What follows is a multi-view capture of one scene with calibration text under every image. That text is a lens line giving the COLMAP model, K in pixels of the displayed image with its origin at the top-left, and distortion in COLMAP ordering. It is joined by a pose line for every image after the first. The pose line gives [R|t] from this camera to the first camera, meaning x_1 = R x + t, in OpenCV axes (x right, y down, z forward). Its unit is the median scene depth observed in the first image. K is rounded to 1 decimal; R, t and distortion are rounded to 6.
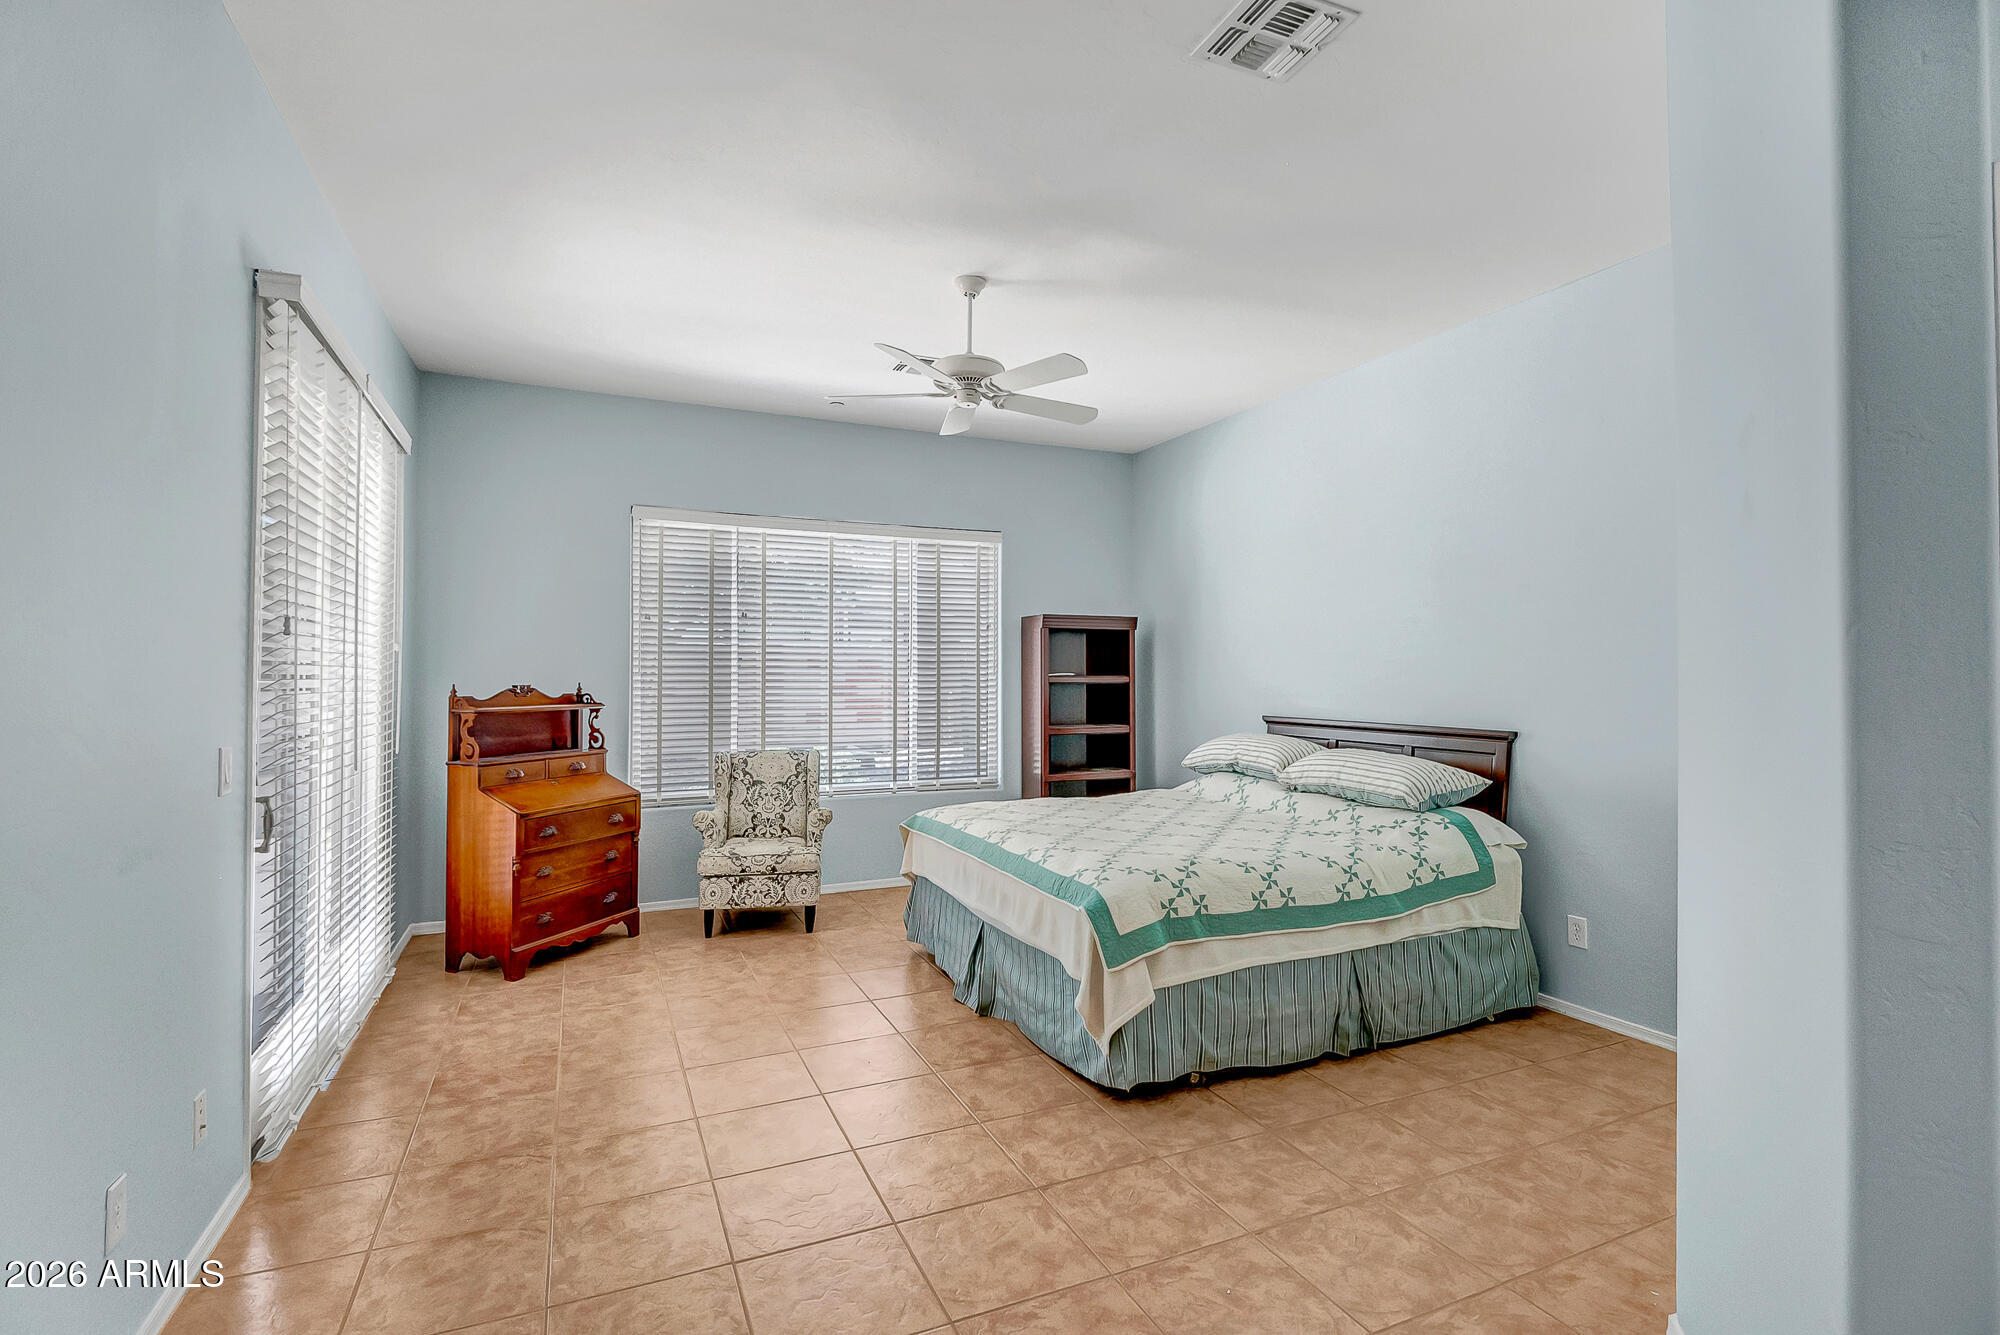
lens RADIAL K [[932.4, 0, 999.8], [0, 932.4, 664.0], [0, 0, 1]] dist [0.002159, -0.016758]
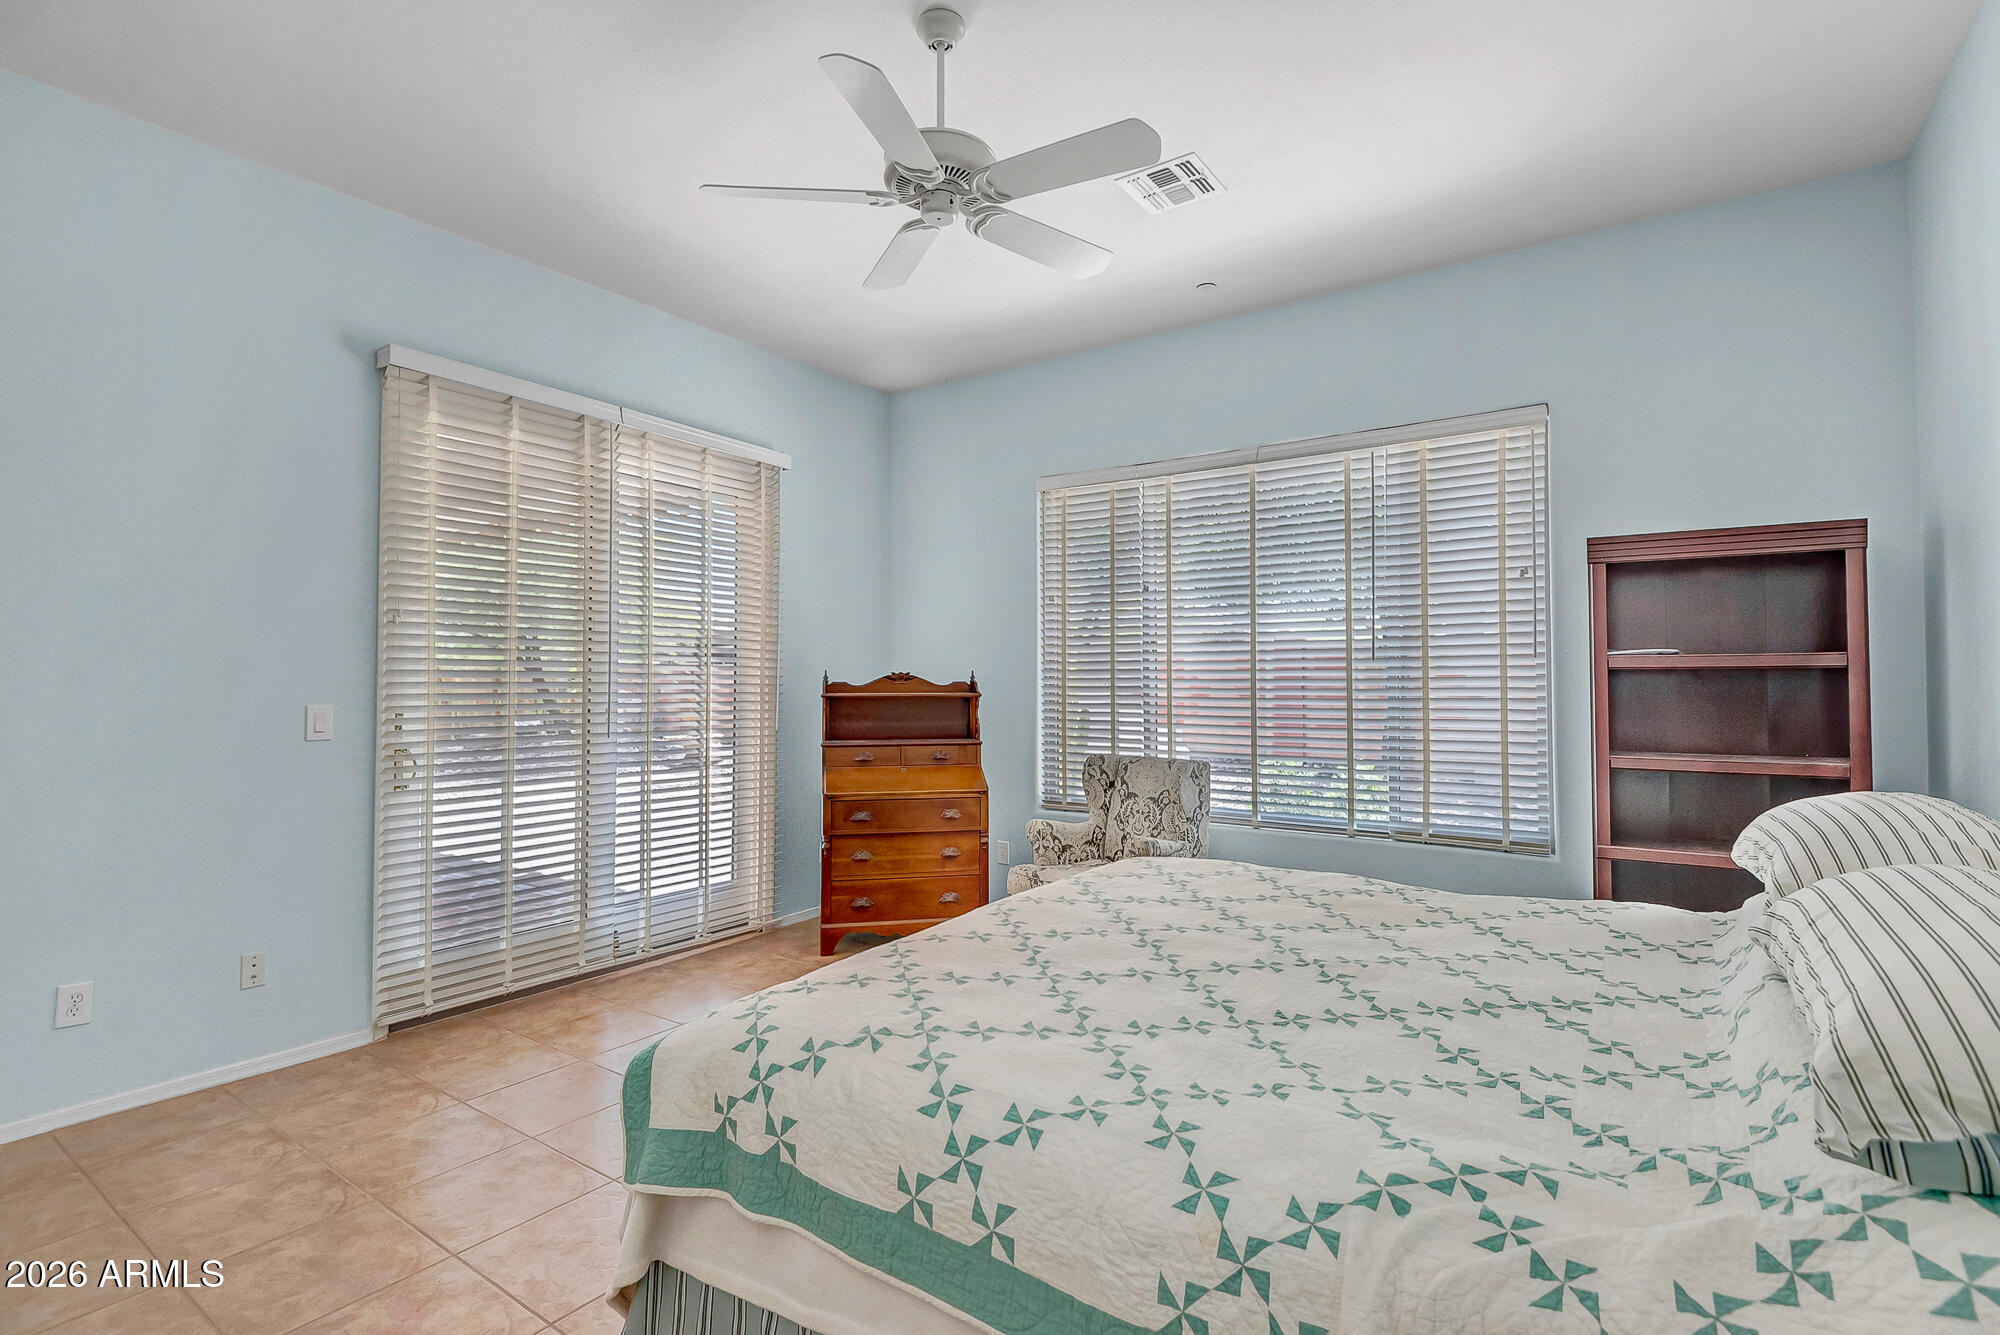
lens RADIAL K [[932.4, 0, 1005.2], [0, 932.4, 672.5], [0, 0, 1]] dist [0.002159, -0.016758]
pose [[0.528023, -0.008490, -0.849188, 0.419445], [0.008708, 0.999952, -0.004583, 0.029003], [0.849185, -0.004975, 0.528071, 0.563369]]
